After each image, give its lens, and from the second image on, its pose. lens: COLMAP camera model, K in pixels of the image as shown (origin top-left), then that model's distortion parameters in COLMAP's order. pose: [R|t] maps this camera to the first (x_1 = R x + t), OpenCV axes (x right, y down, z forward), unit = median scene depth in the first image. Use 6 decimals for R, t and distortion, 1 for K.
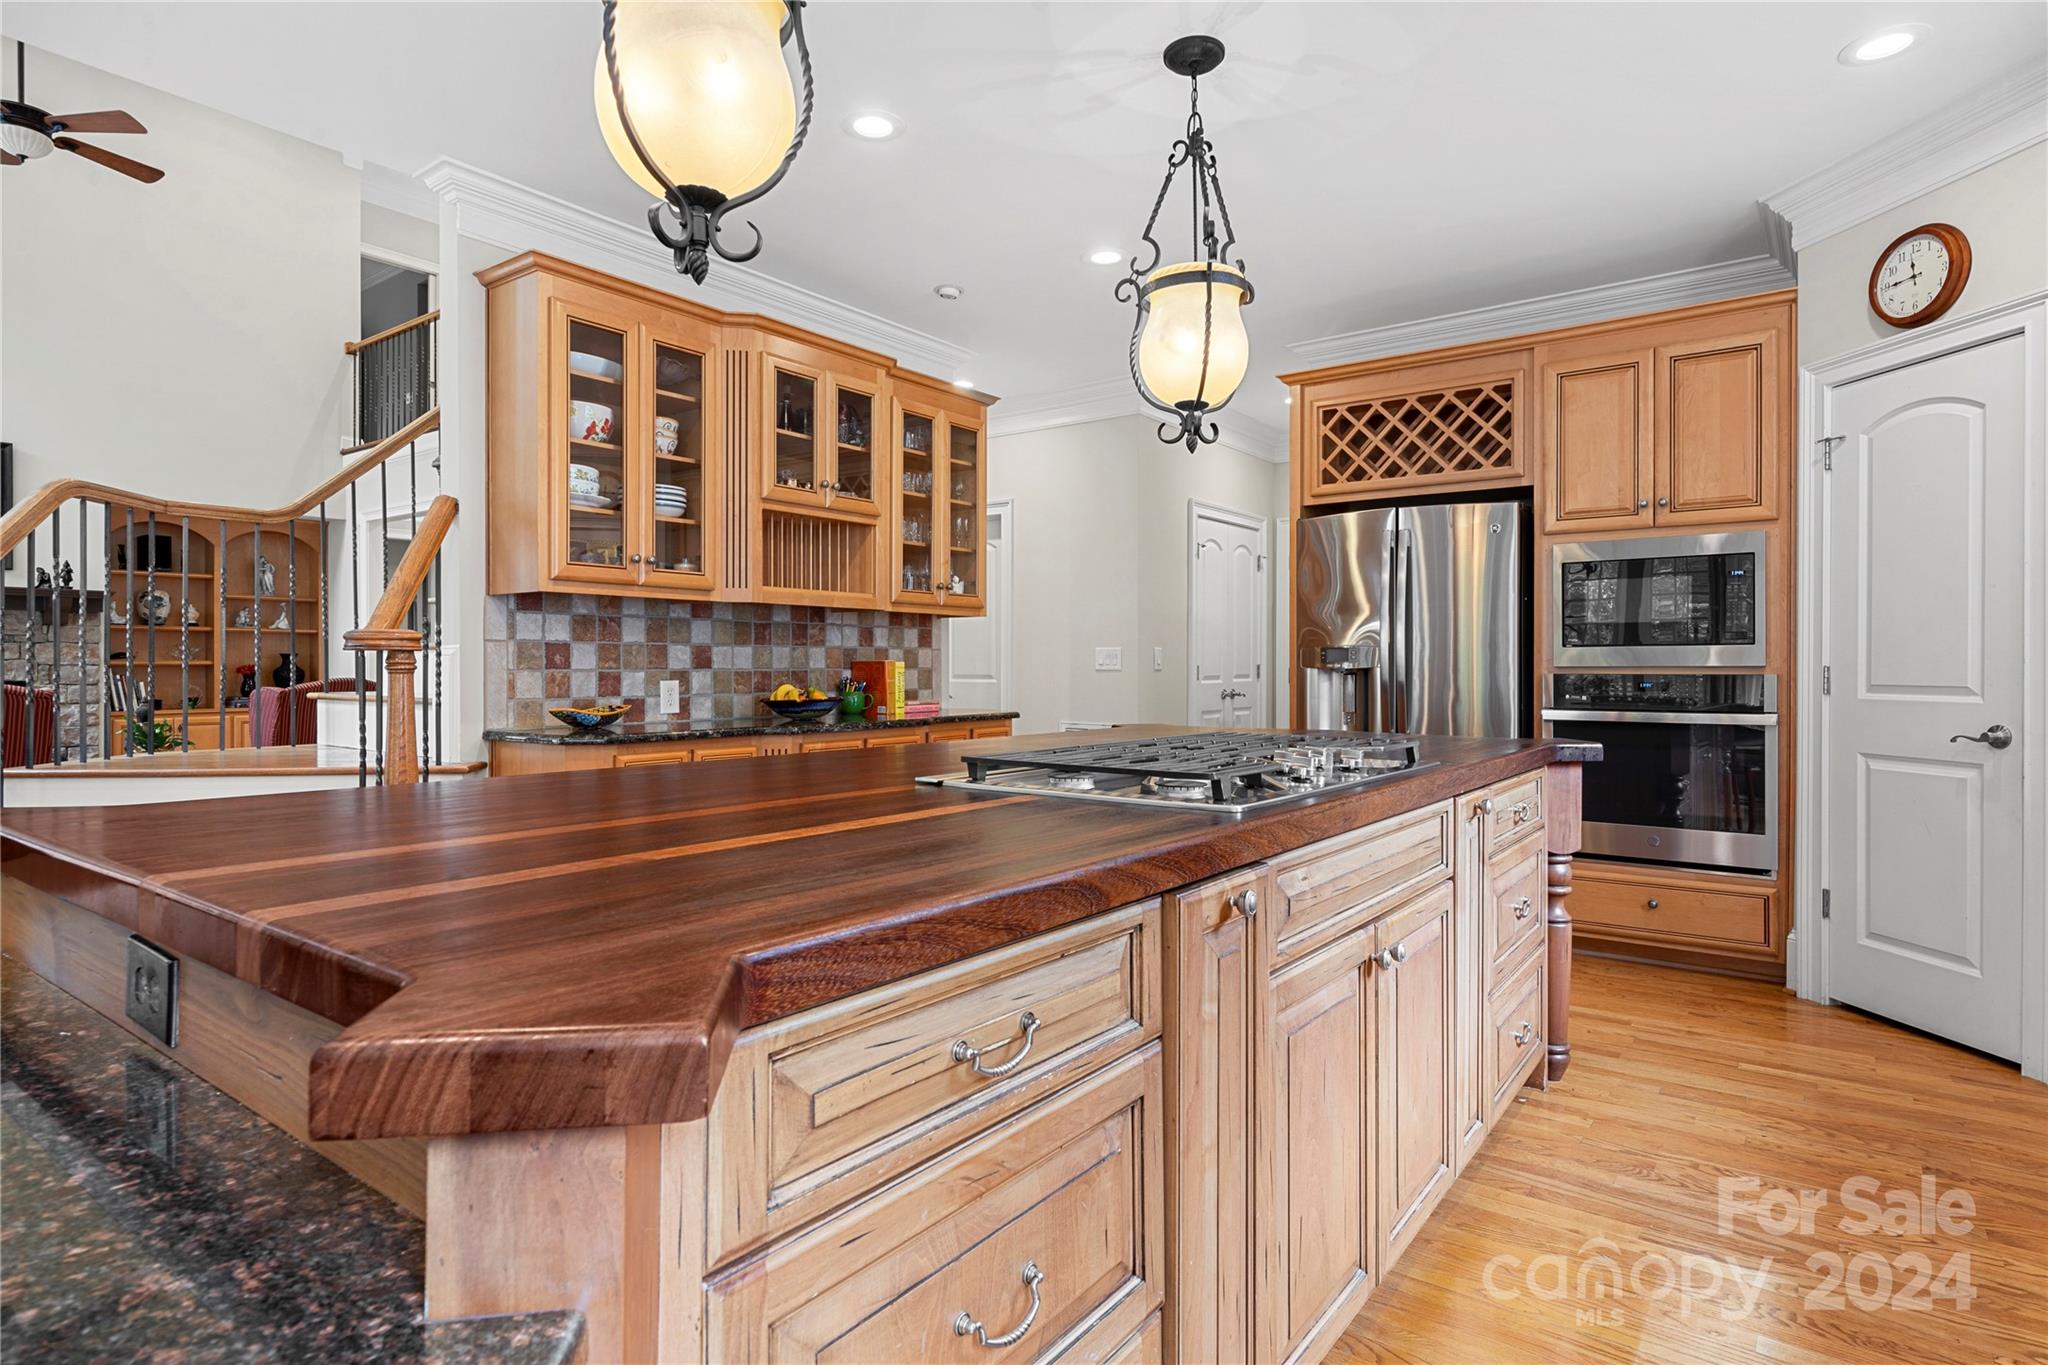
lens RADIAL K [[1068.2, 0, 1025.0], [0, 1068.2, 669.2], [0, 0, 1]] dist [-0.000954, -0.000462]
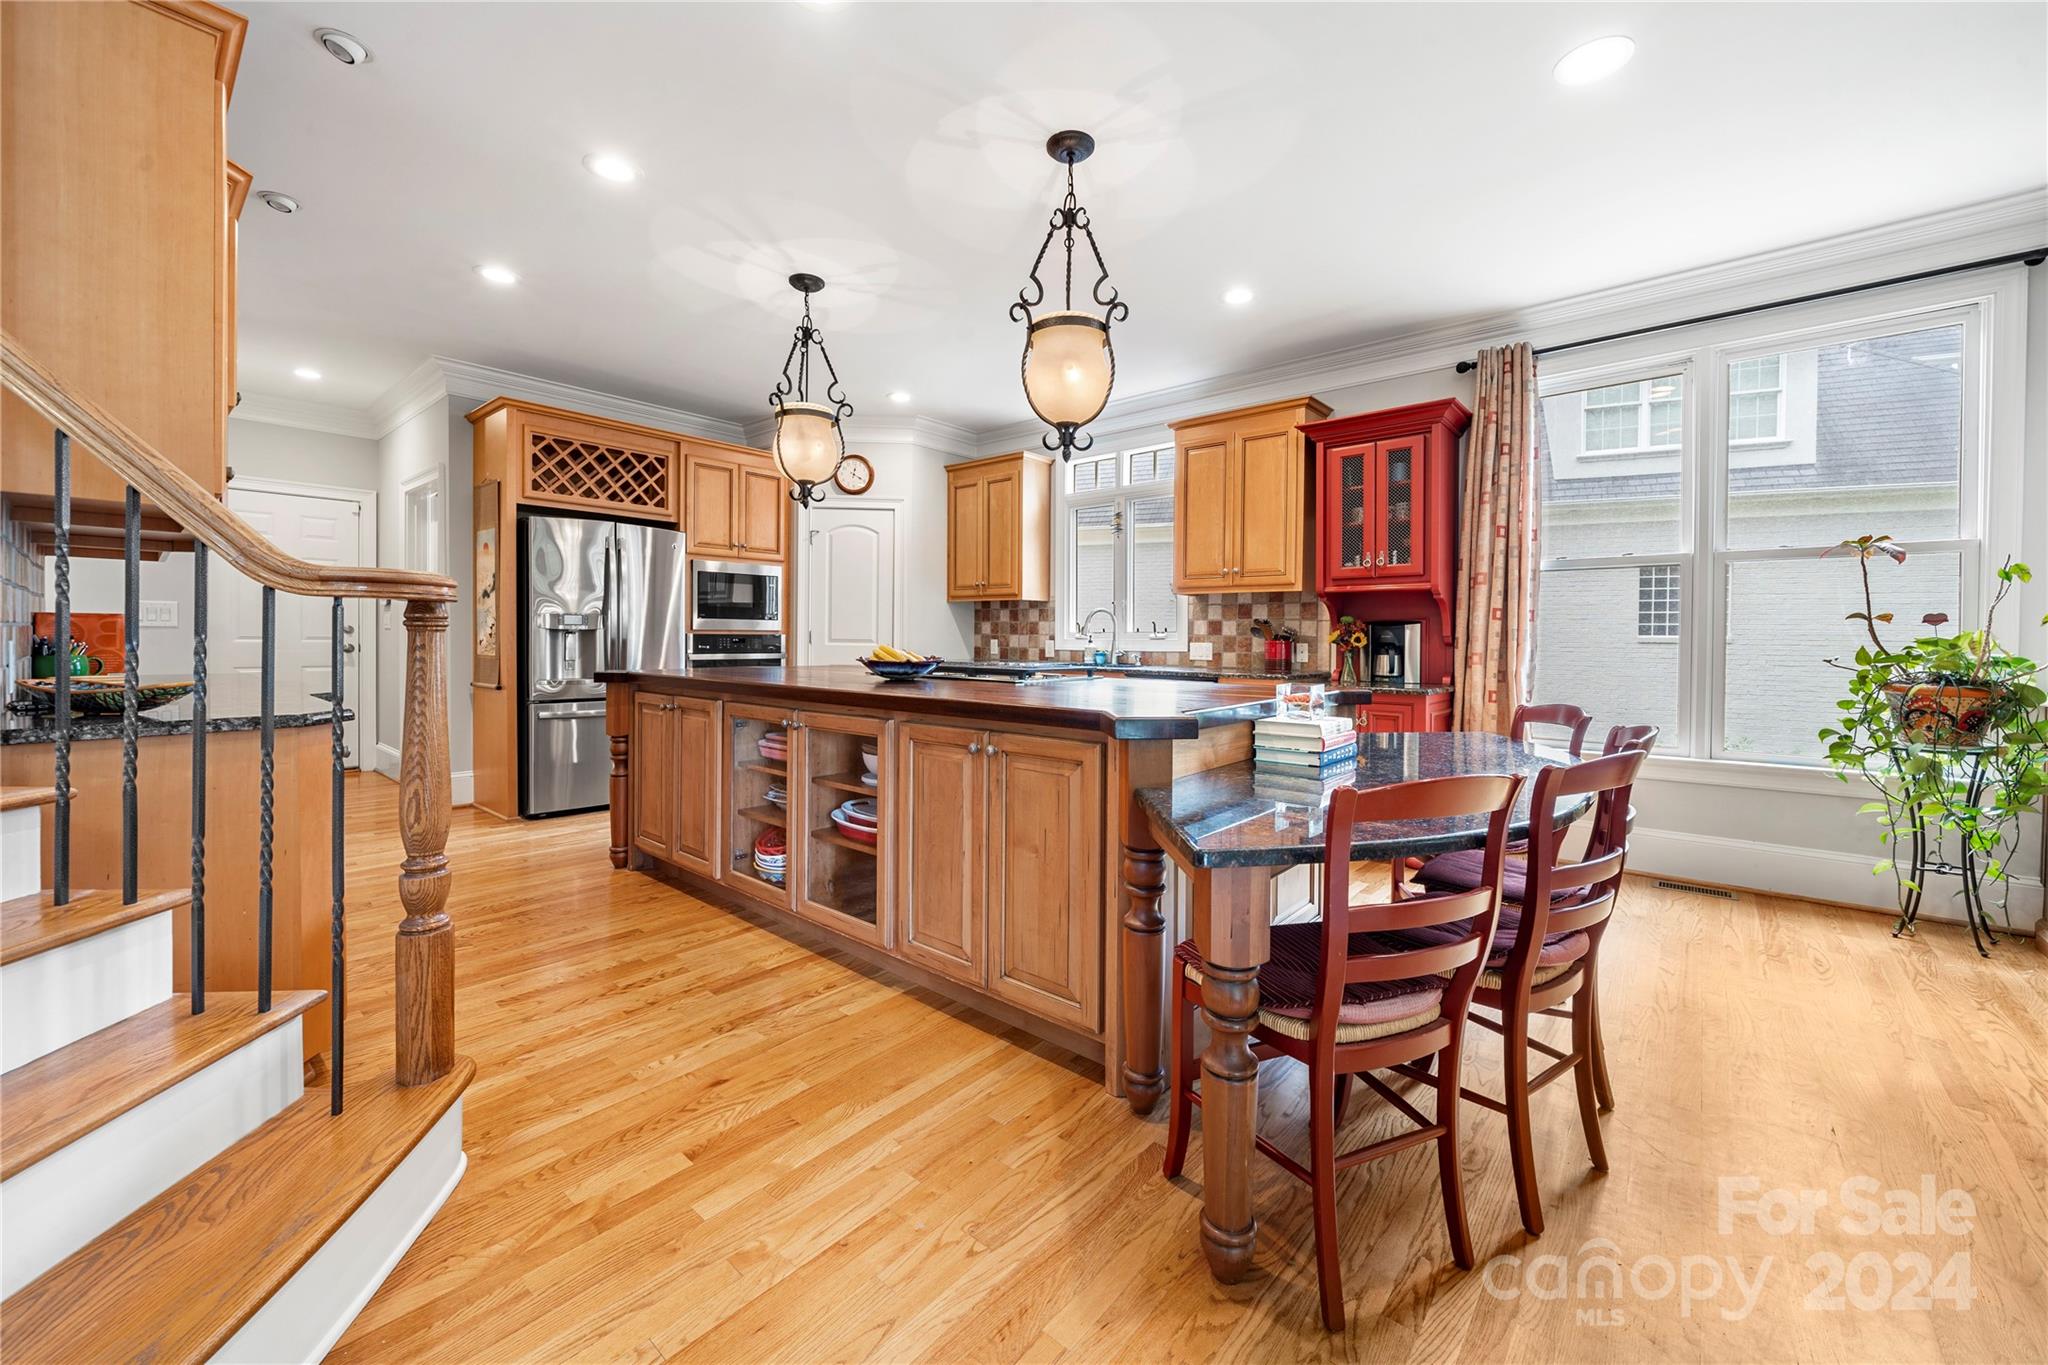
lens RADIAL K [[787.5, 0, 1026.8], [0, 787.5, 652.7], [0, 0, 1]] dist [-0.035295, 0.000000]
pose [[0.064304, -0.015887, 0.997804, -0.835918], [-0.008741, 0.999826, 0.016483, 0.009933], [-0.997892, -0.009781, 0.064154, 0.417874]]
